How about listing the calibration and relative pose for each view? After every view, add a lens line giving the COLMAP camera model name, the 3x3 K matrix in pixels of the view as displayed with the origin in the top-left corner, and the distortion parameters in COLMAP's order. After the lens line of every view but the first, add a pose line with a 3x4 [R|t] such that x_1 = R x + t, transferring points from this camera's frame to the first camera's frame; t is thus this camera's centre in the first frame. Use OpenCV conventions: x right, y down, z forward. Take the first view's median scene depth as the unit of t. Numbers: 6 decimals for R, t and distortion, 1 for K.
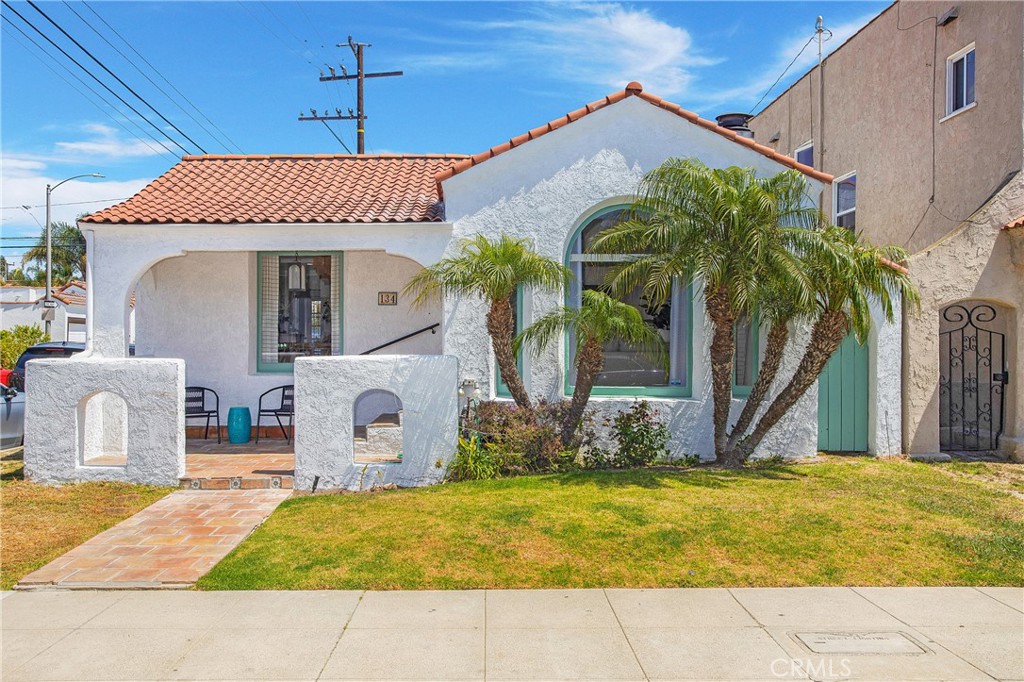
lens RADIAL K [[893.7, 0, 511.1], [0, 893.7, 340.0], [0, 0, 1]] dist [0.000990, 0.018658]
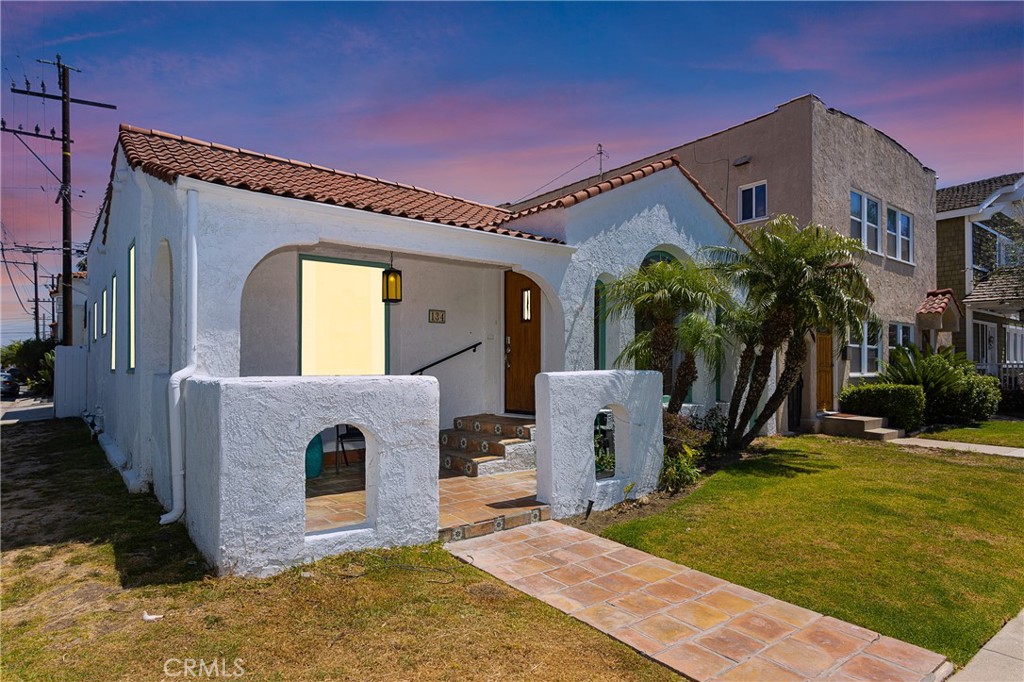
lens RADIAL K [[585.1, 0, 512.3], [0, 585.1, 372.6], [0, 0, 1]] dist [-0.009438, 0.002731]
pose [[0.774007, -0.005235, 0.633155, -0.564648], [-0.002476, 0.999933, 0.011294, 0.010850], [-0.633172, -0.010309, 0.773943, 0.499380]]
